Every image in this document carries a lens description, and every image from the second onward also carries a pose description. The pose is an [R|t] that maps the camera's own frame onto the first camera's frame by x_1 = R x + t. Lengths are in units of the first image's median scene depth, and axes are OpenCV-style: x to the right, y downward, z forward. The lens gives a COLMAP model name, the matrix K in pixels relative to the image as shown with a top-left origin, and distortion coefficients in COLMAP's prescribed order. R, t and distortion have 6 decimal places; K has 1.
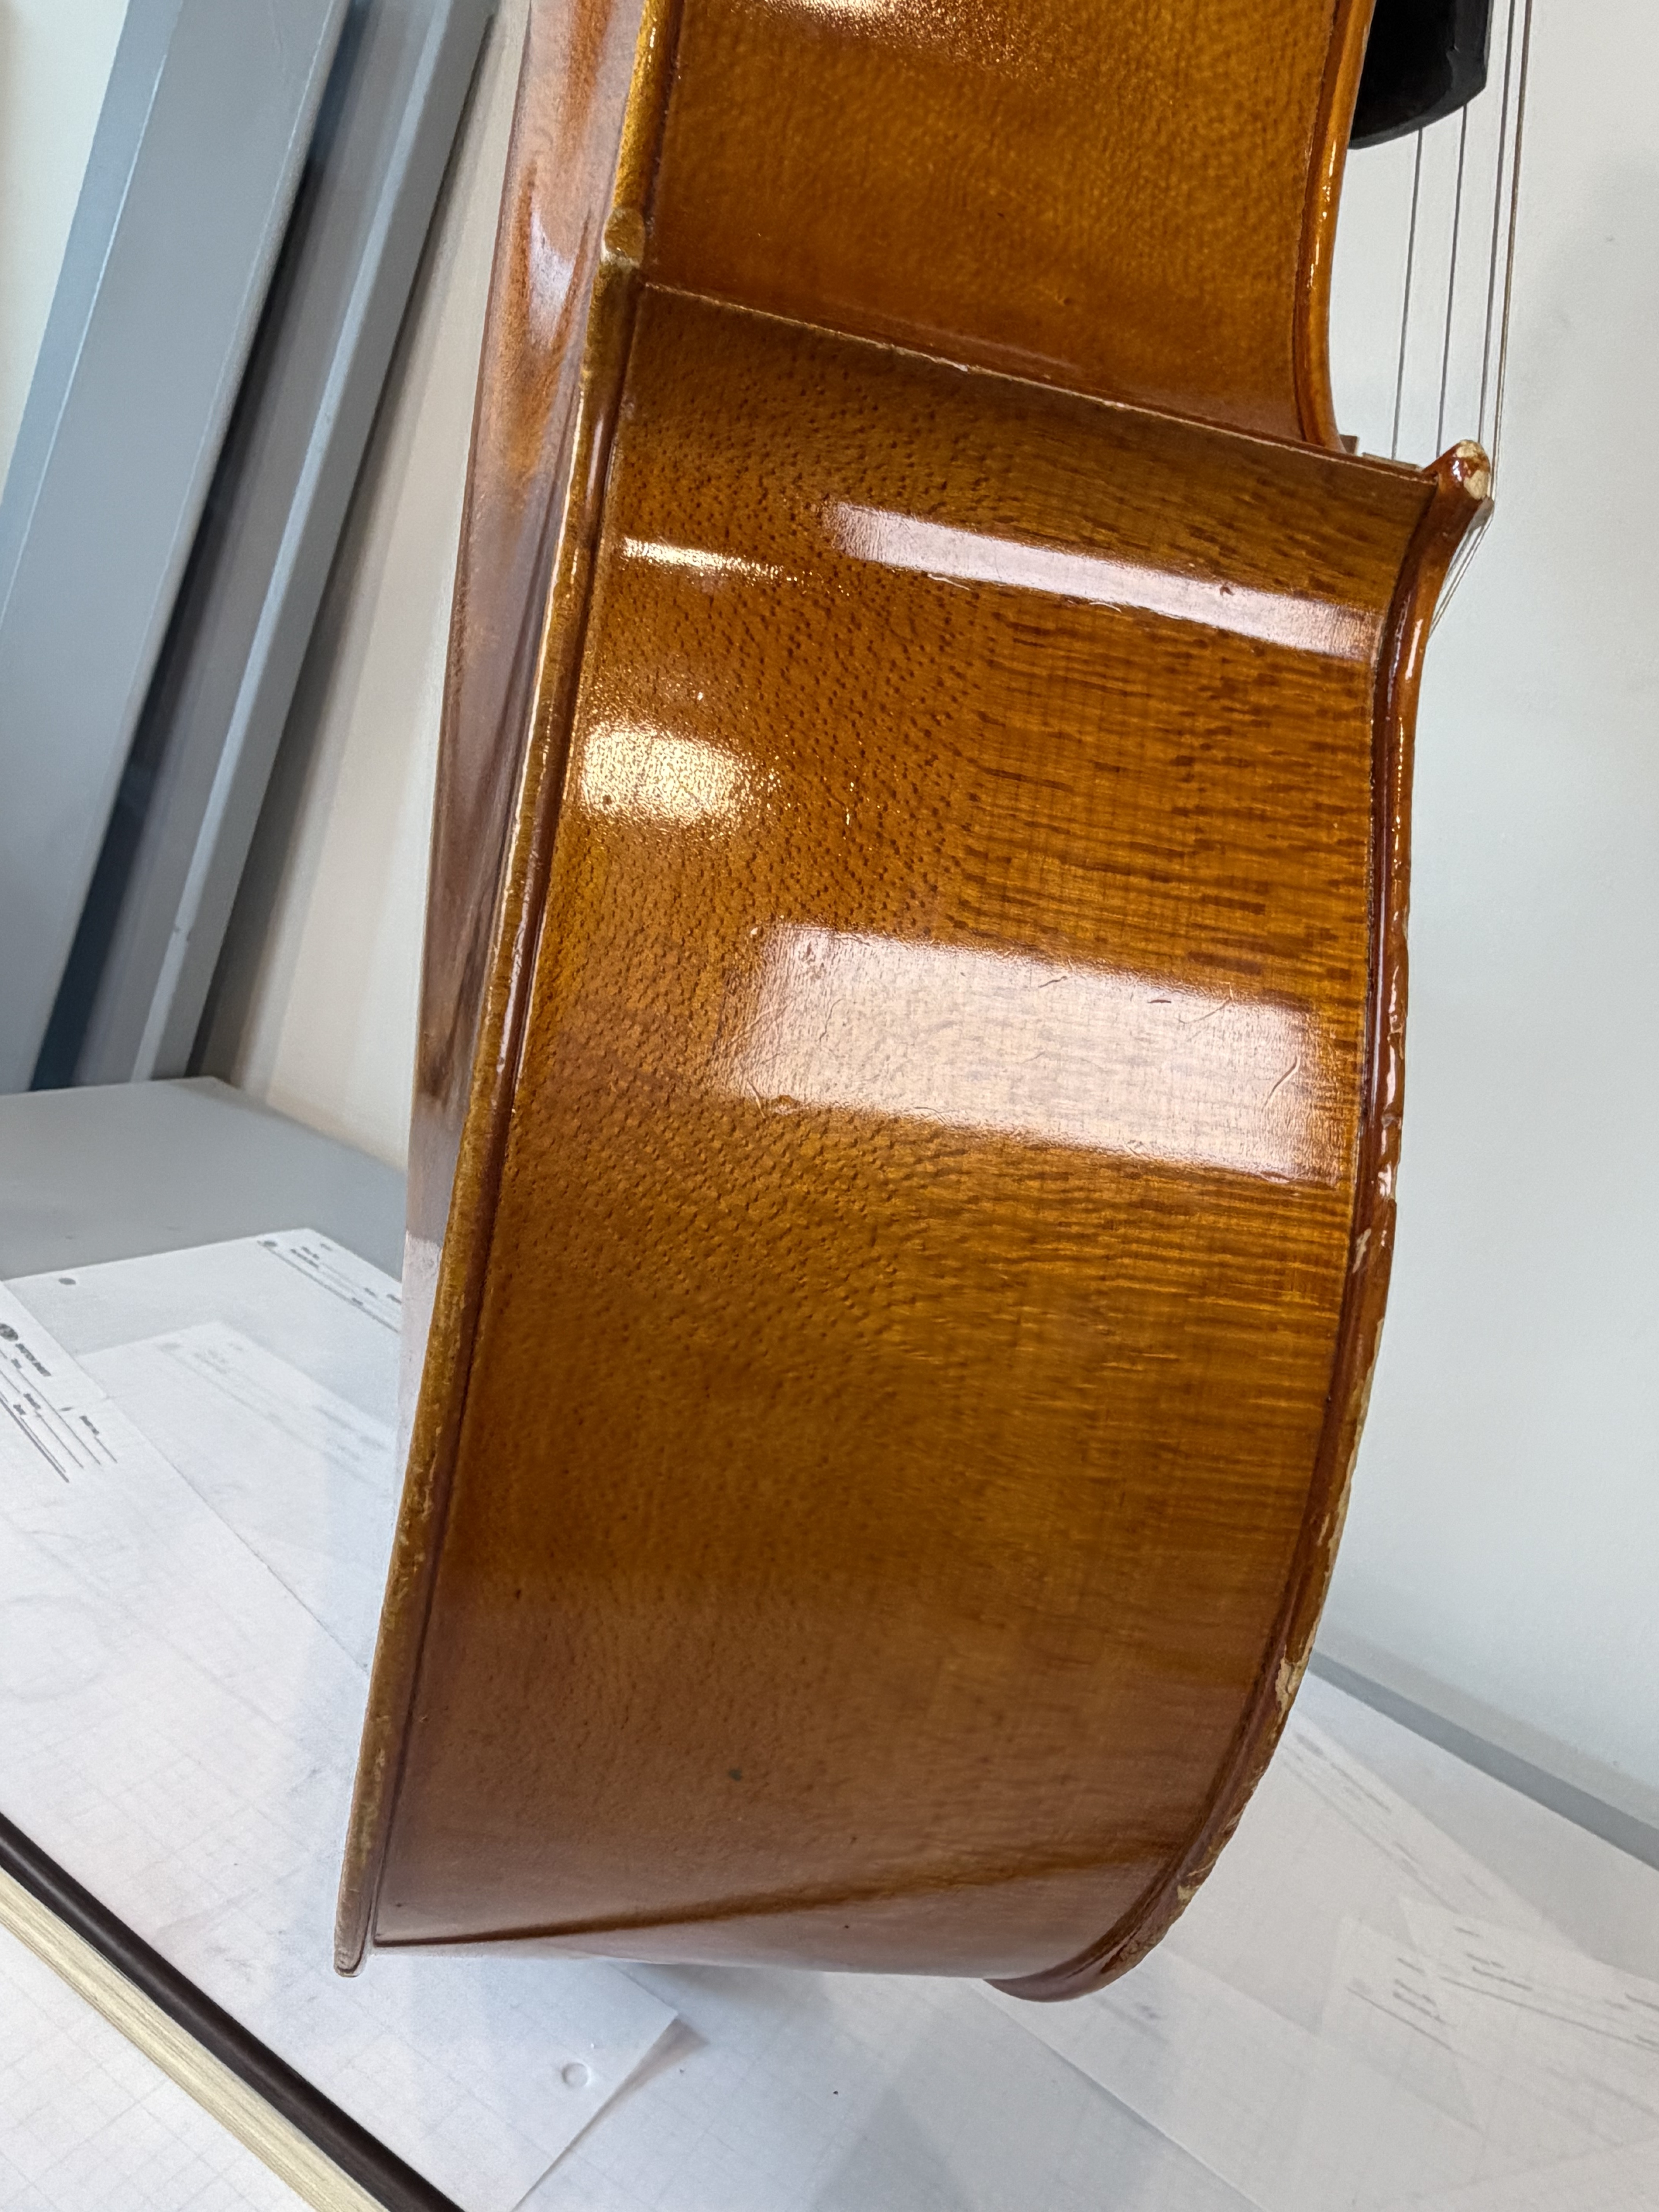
lens RADIAL K [[1603.0, 0, 860.1], [0, 1603.0, 1138.6], [0, 0, 1]] dist [0.010787, -0.027681]
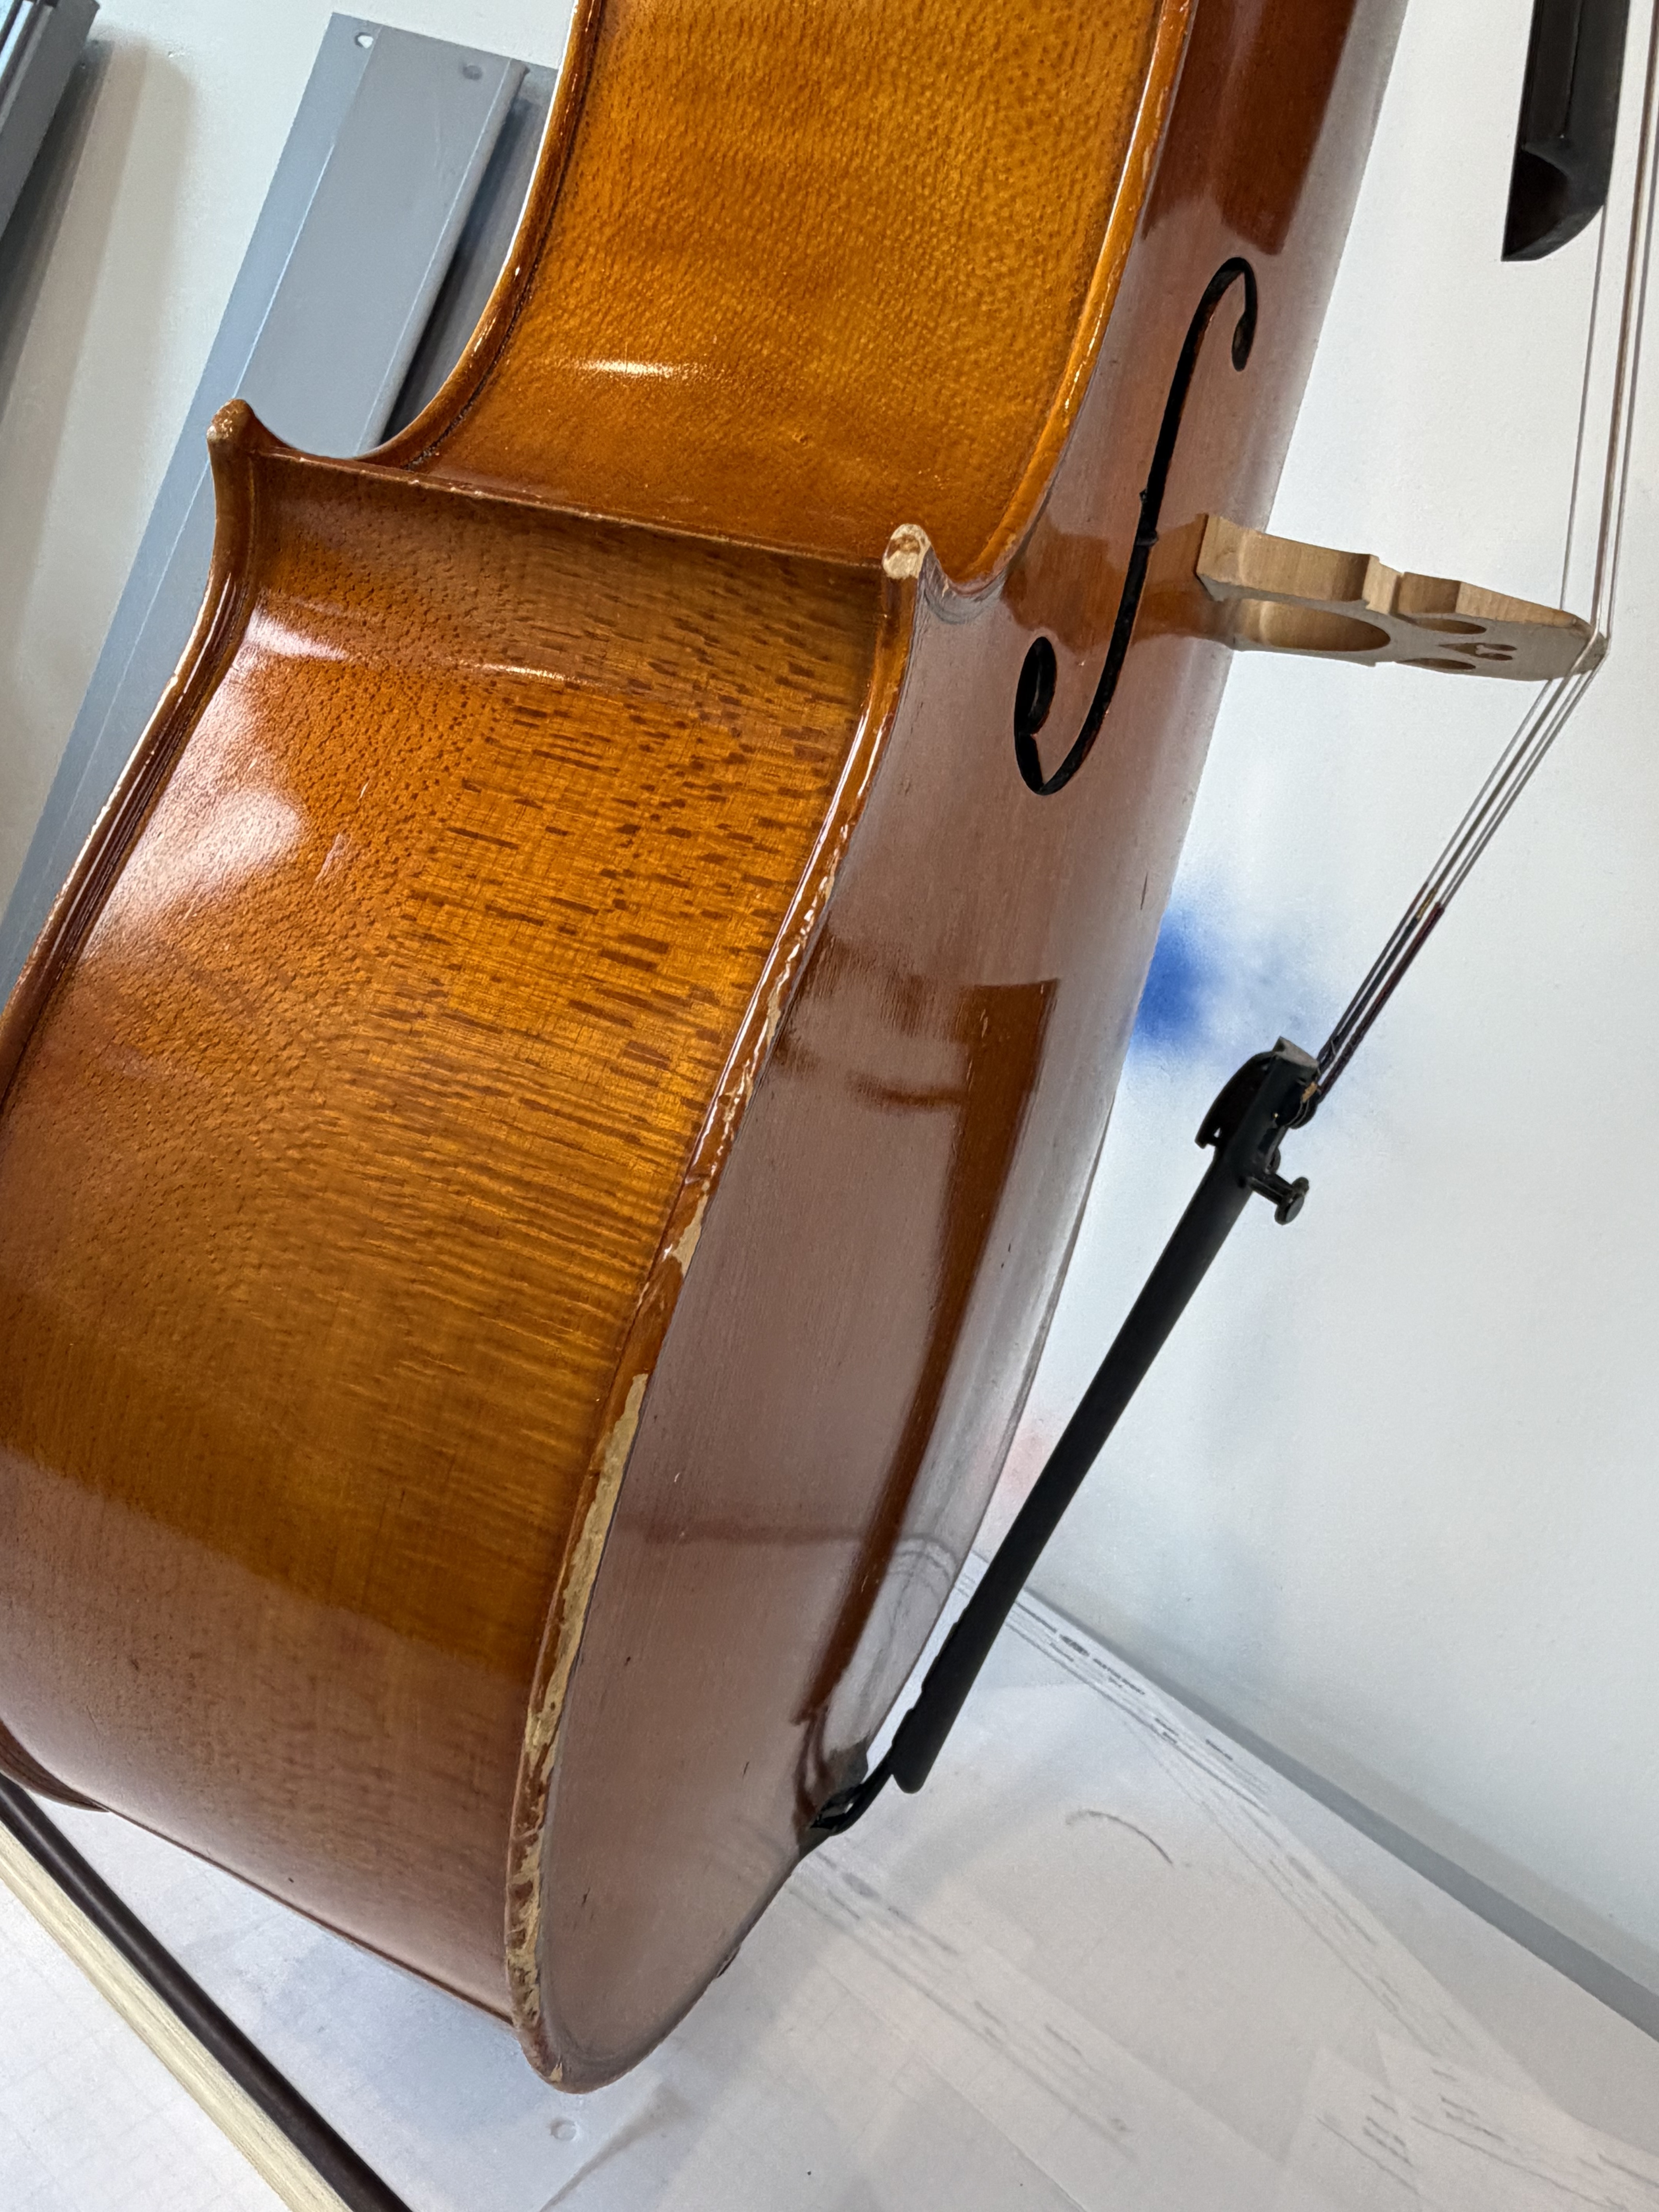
lens RADIAL K [[1603.0, 0, 837.5], [0, 1603.0, 1098.7], [0, 0, 1]] dist [0.010787, -0.027681]
pose [[0.856701, 0.108057, -0.504369, 0.866528], [-0.177360, 0.979900, -0.091320, 0.013615], [0.484363, 0.167689, 0.858646, 0.177149]]
